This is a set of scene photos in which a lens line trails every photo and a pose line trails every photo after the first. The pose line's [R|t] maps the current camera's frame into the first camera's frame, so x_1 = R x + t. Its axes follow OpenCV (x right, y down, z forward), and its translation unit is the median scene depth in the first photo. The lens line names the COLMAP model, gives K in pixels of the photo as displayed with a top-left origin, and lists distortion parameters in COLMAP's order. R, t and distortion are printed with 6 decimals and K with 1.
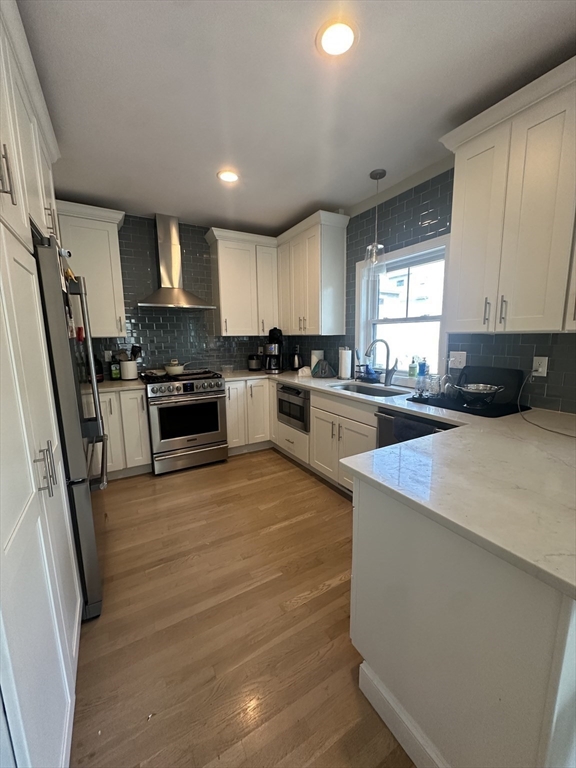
lens RADIAL K [[305.8, 0, 291.8], [0, 305.8, 384.0], [0, 0, 1]] dist [0.000445, 0.000144]
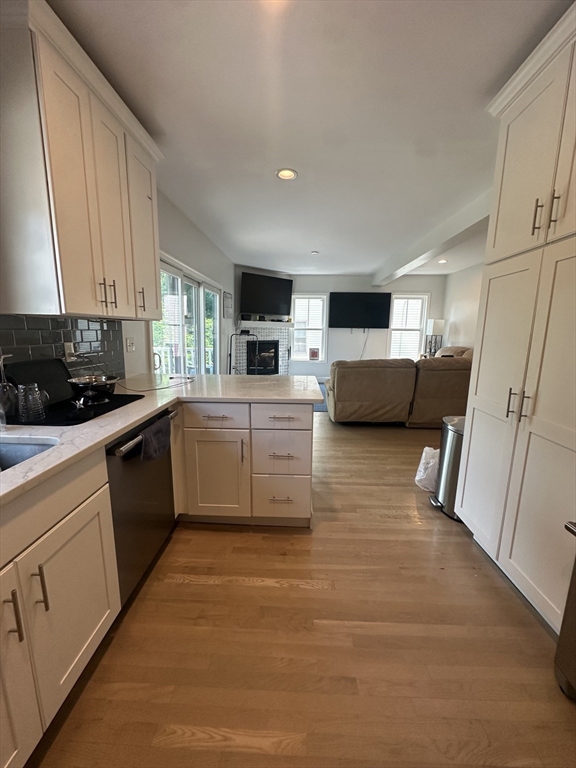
lens RADIAL K [[305.8, 0, 291.8], [0, 305.8, 384.0], [0, 0, 1]] dist [0.000445, 0.000144]
pose [[-0.845662, -0.091947, 0.525739, -0.357937], [0.080619, 0.951740, 0.296127, -0.205731], [-0.527595, 0.292808, -0.797438, 1.548642]]
